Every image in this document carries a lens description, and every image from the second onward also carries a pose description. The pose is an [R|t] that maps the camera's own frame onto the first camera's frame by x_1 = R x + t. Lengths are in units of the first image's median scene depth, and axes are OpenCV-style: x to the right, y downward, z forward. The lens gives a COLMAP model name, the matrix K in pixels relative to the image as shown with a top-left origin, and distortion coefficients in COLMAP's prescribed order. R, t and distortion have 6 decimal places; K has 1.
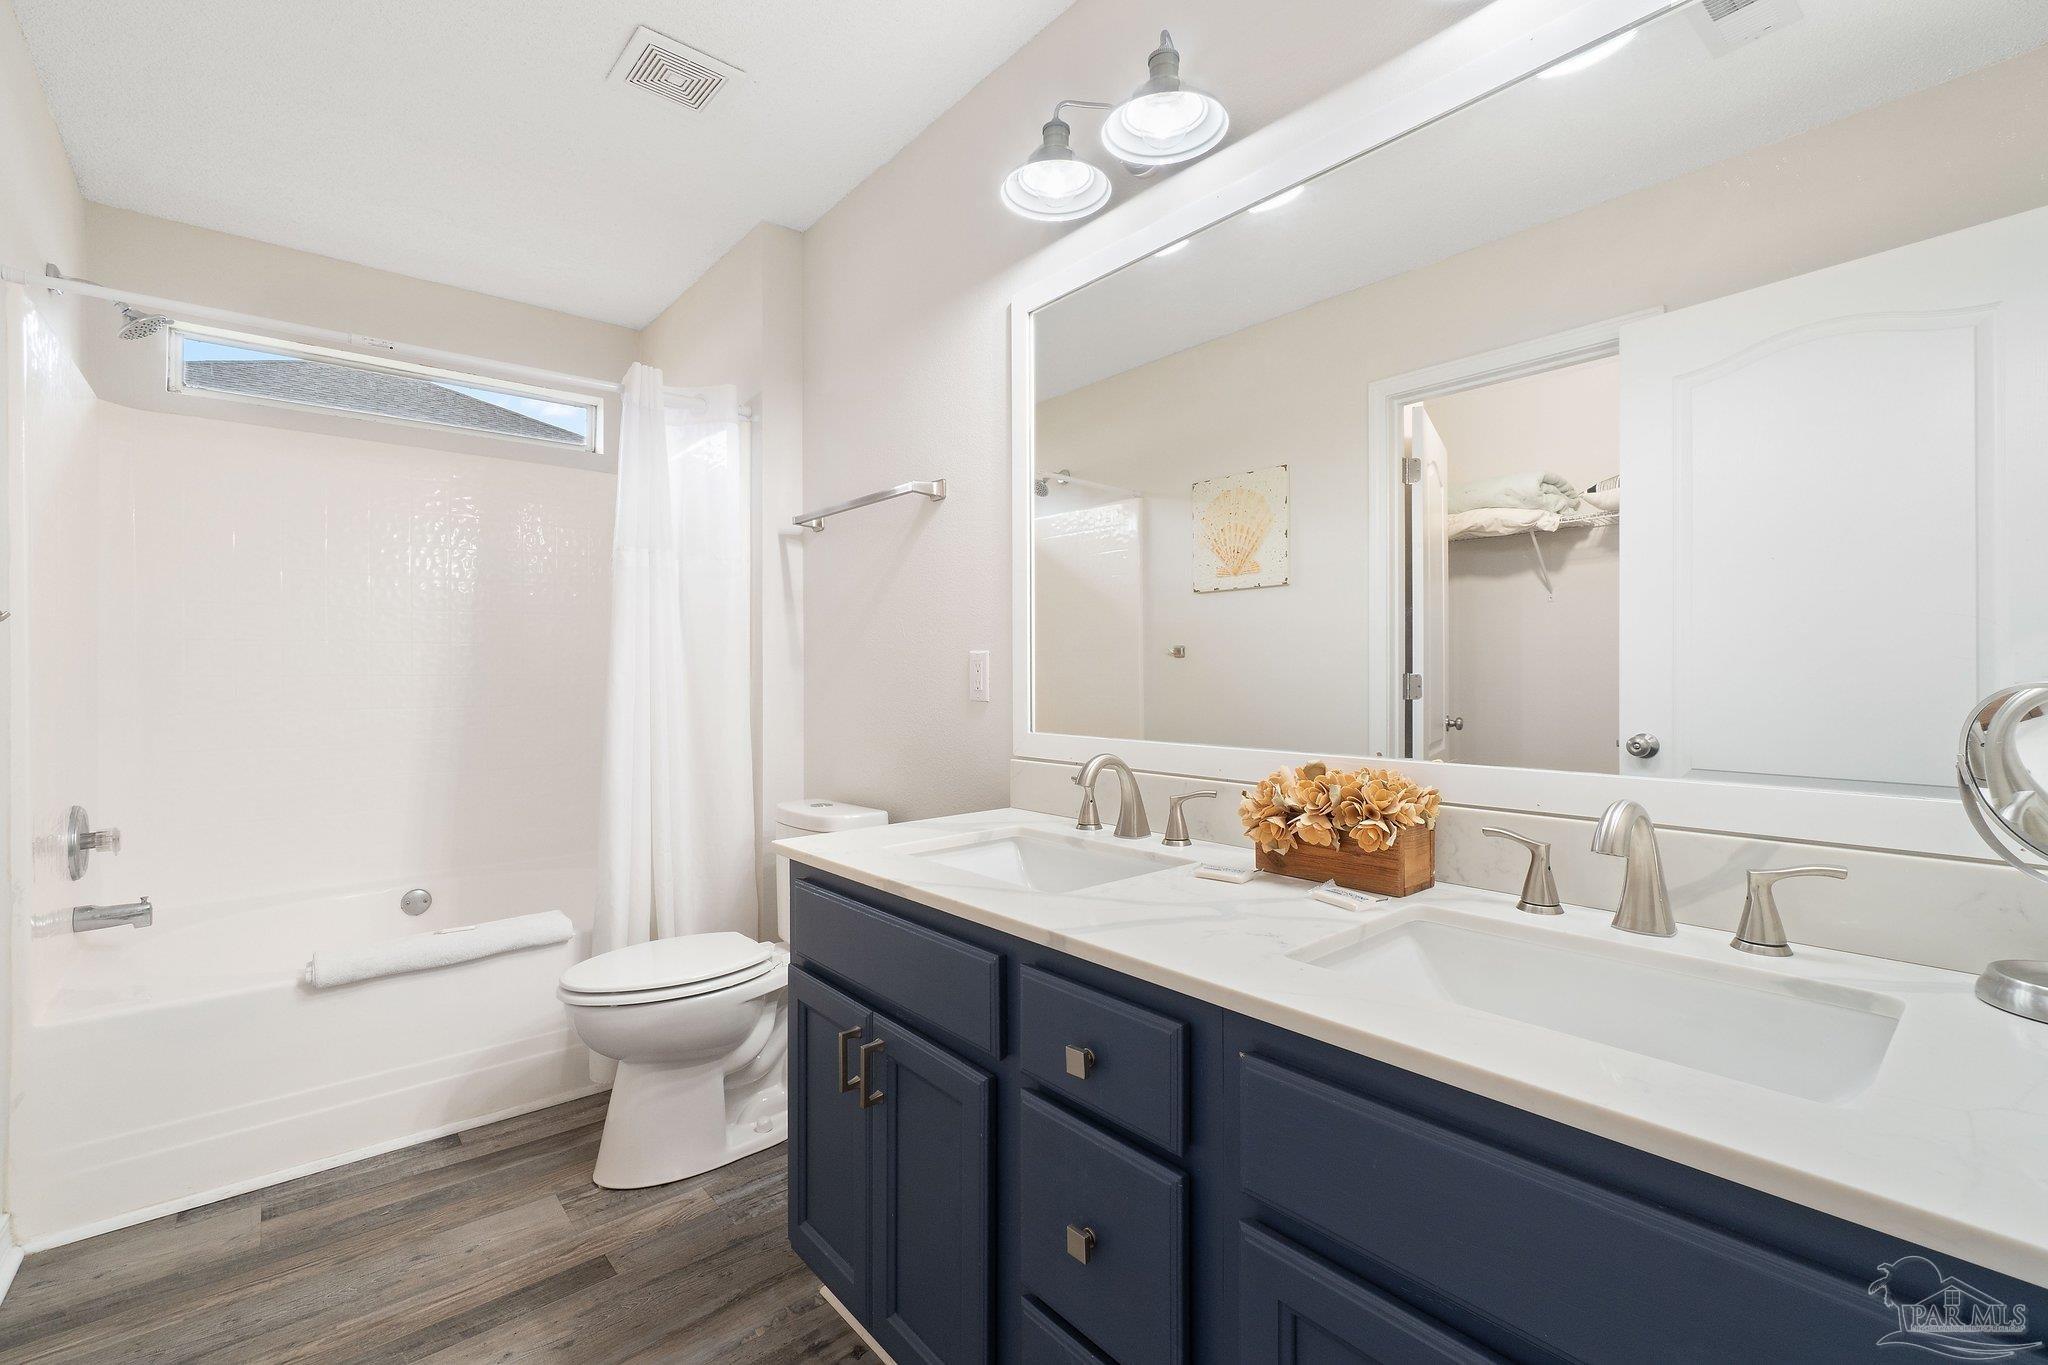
lens RADIAL K [[879.7, 0, 1026.4], [0, 879.7, 664.2], [0, 0, 1]] dist [-0.008786, 0.001037]
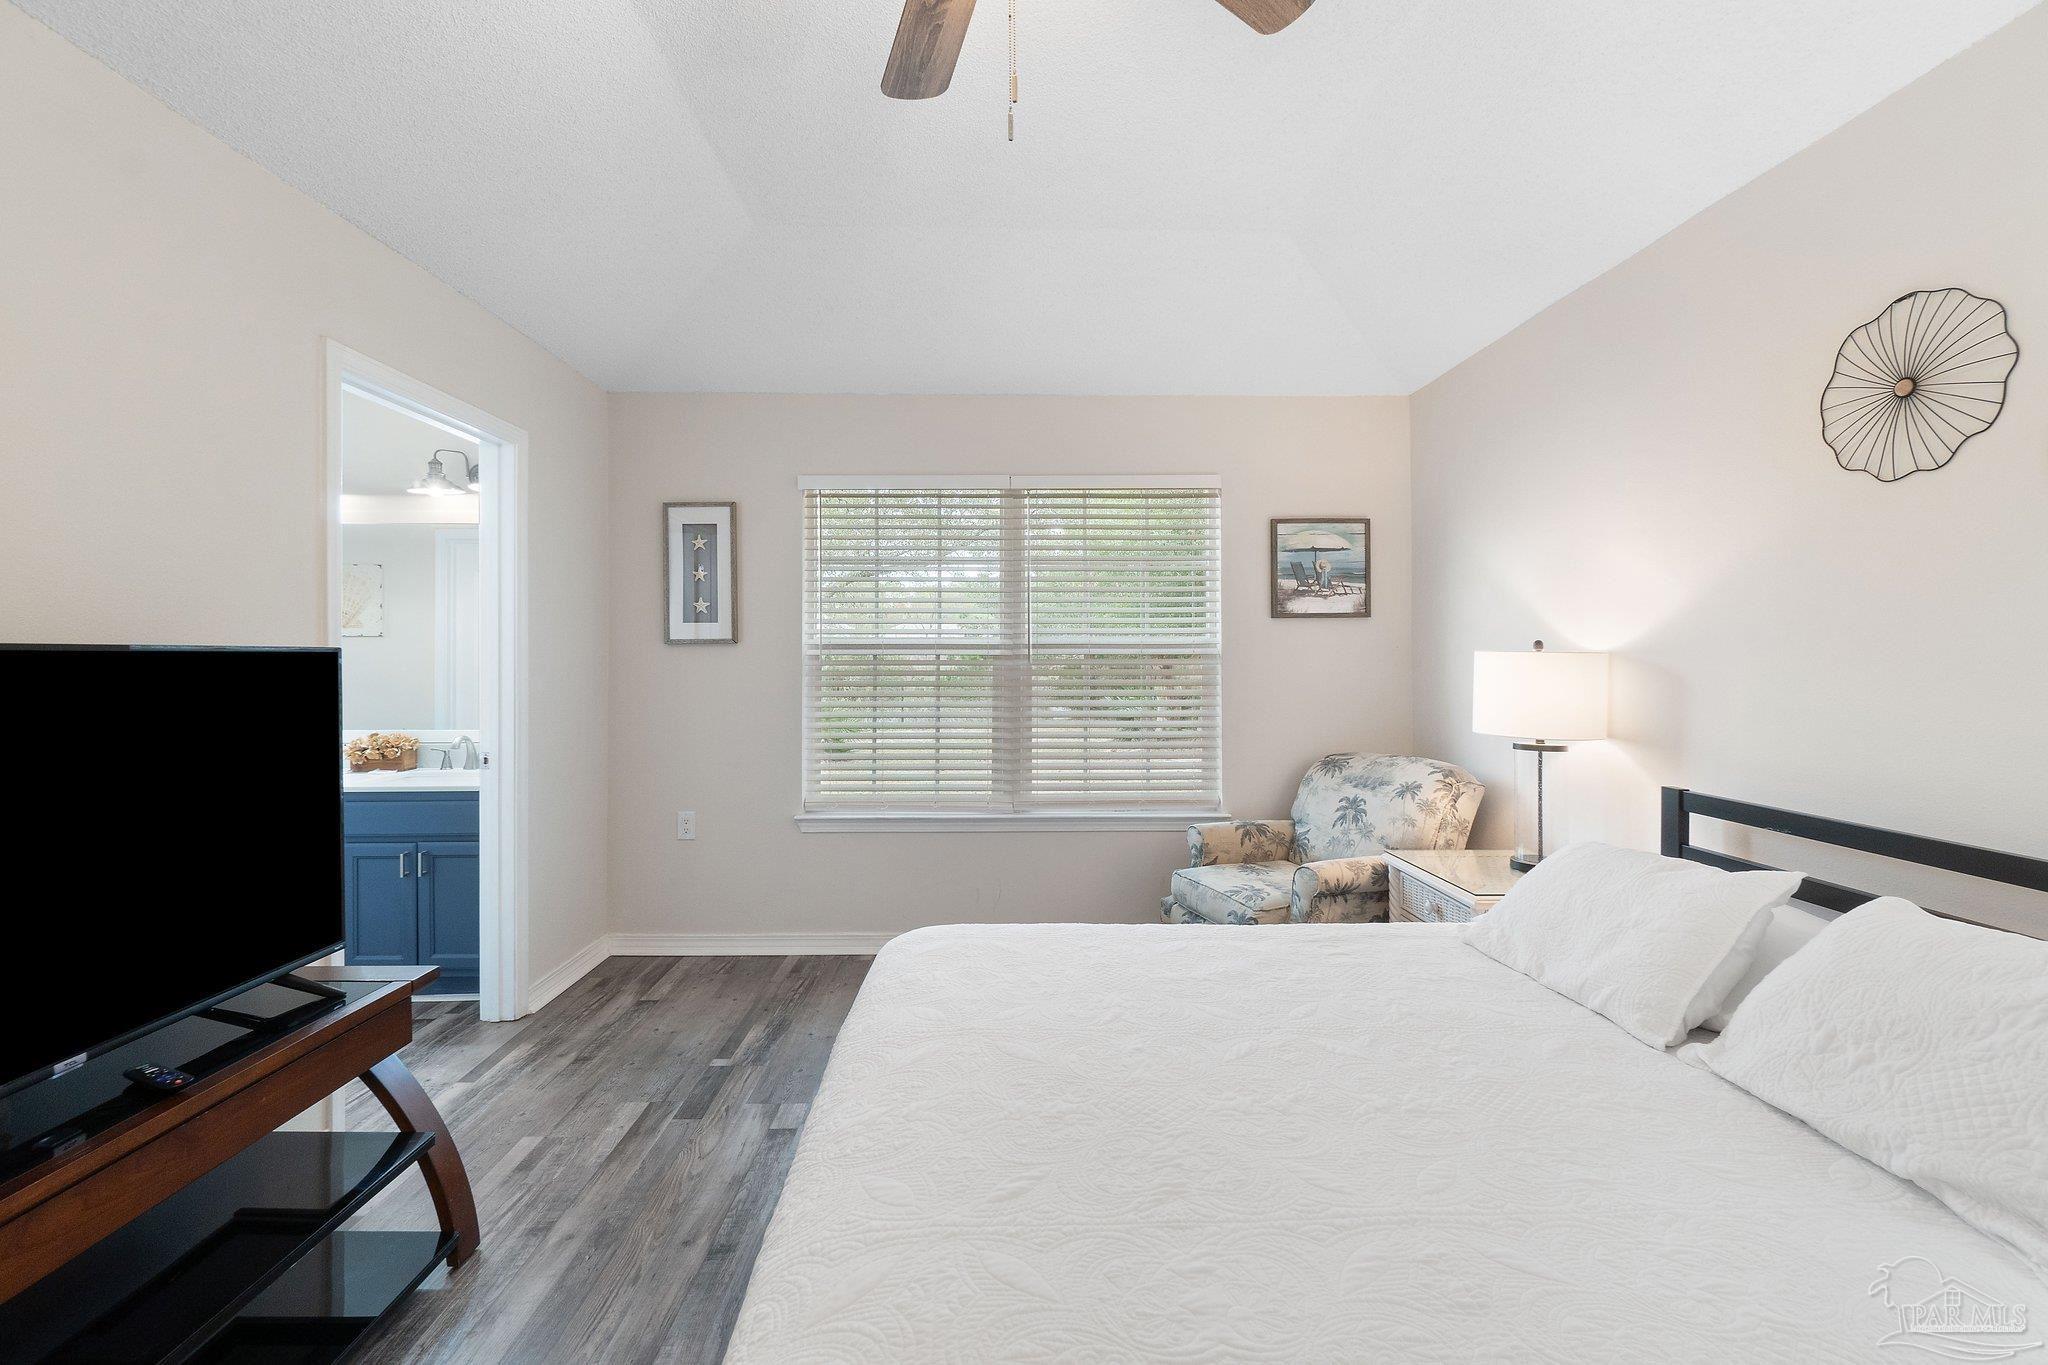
lens RADIAL K [[887.5, 0, 1022.8], [0, 887.5, 657.2], [0, 0, 1]] dist [-0.002116, 0.000045]
pose [[0.632795, 0.011024, 0.774241, -0.607937], [-0.013920, 0.999899, -0.002860, -0.165014], [-0.774194, -0.008967, 0.632884, -2.598149]]
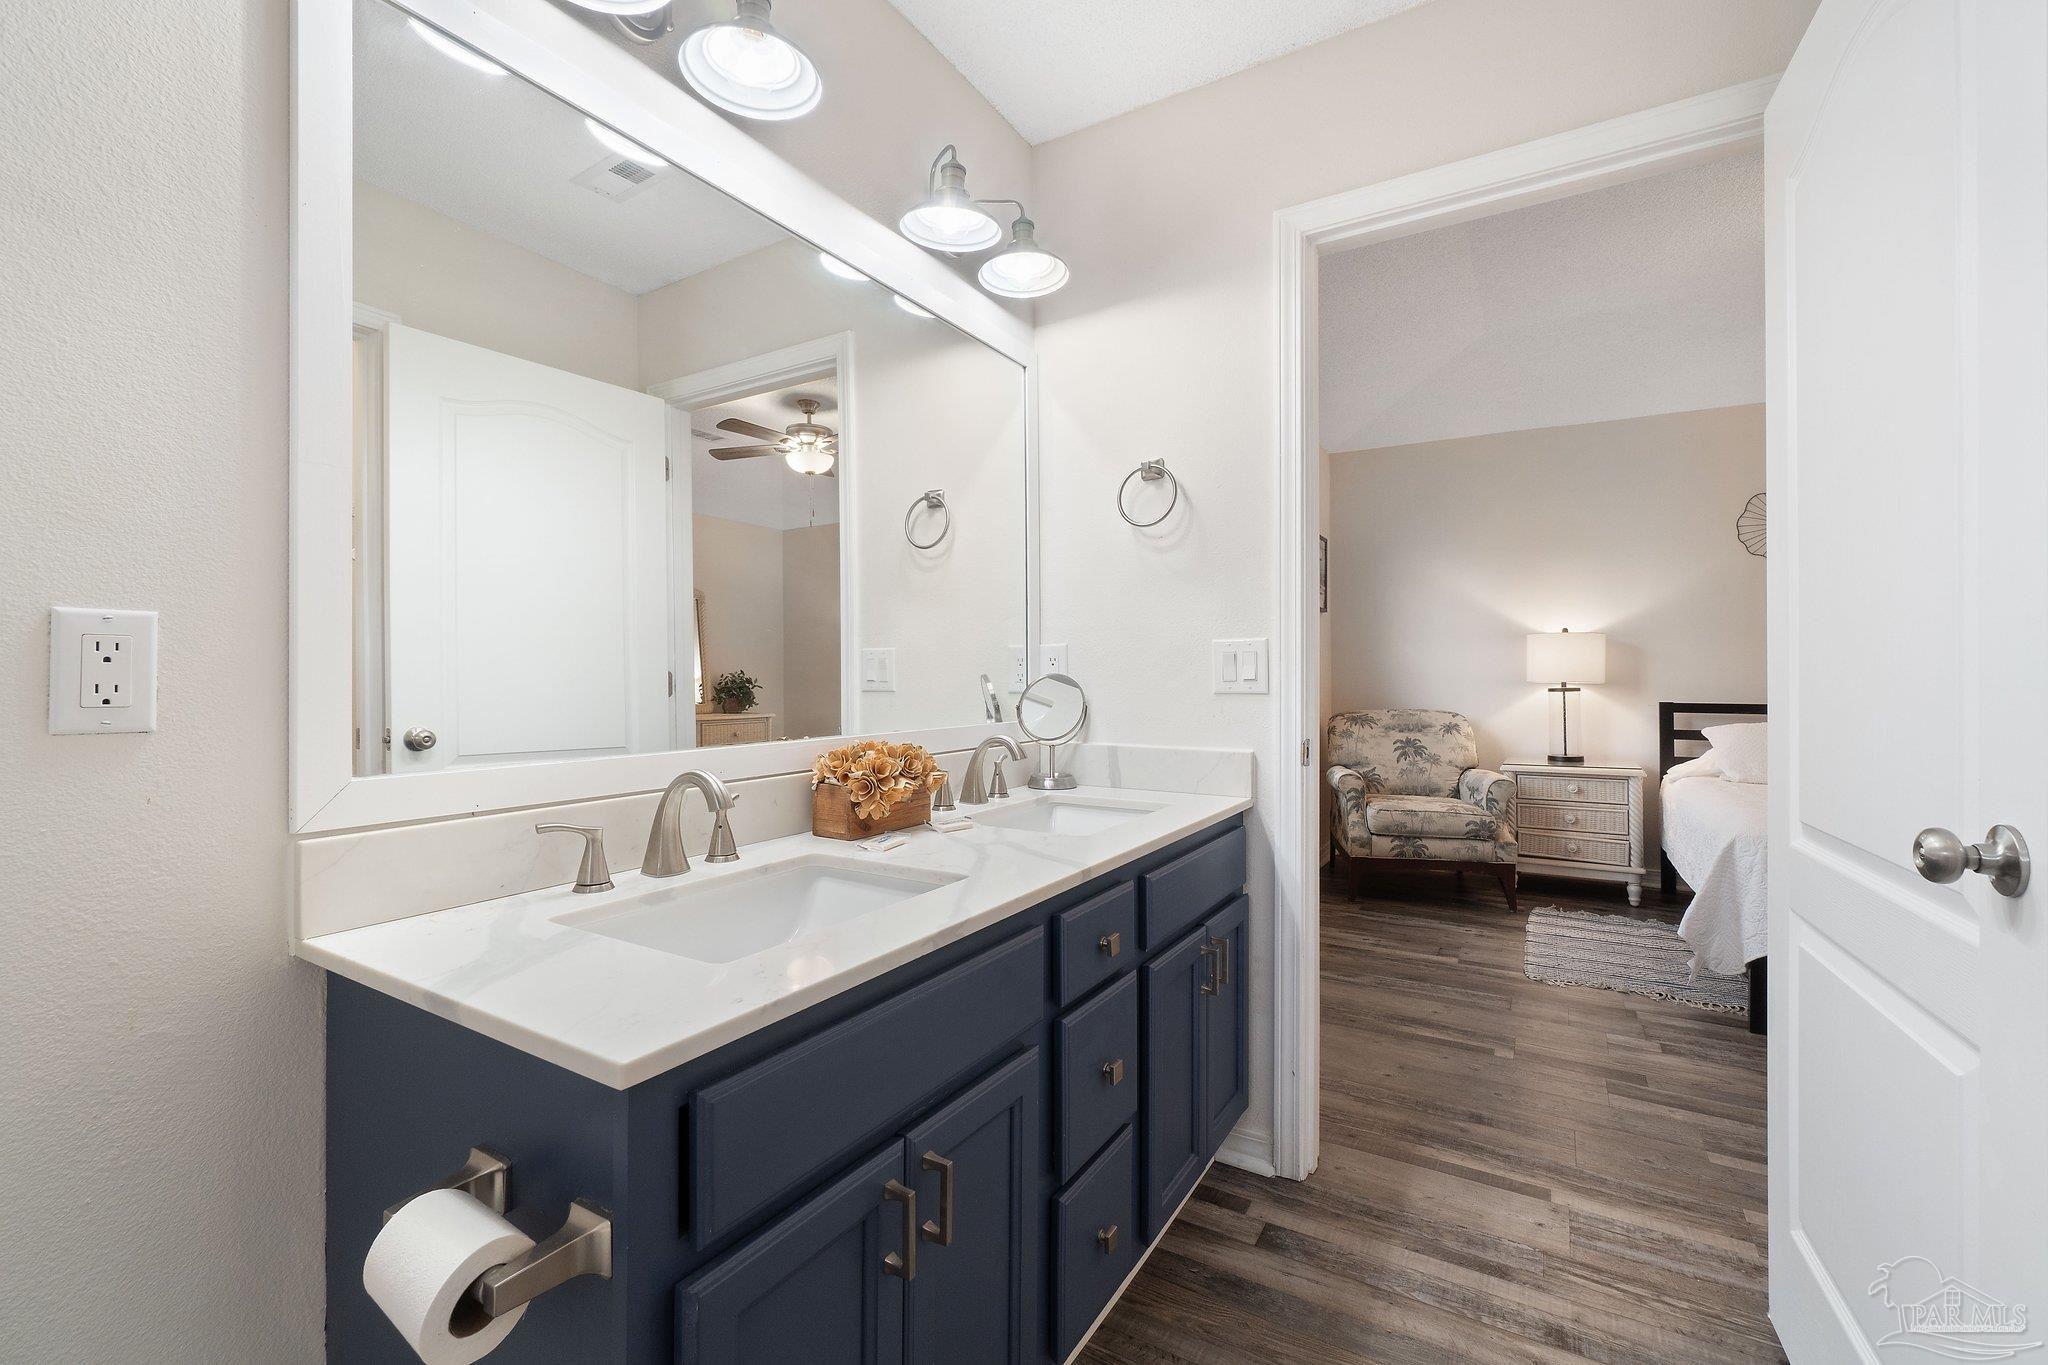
lens RADIAL K [[880.3, 0, 1024.3], [0, 880.3, 670.8], [0, 0, 1]] dist [-0.004711, 0.000880]
pose [[-0.314231, 0.015837, 0.949214, -0.932956], [-0.003949, 0.999830, -0.017989, 0.031445], [-0.949338, -0.009401, -0.314115, 1.191192]]
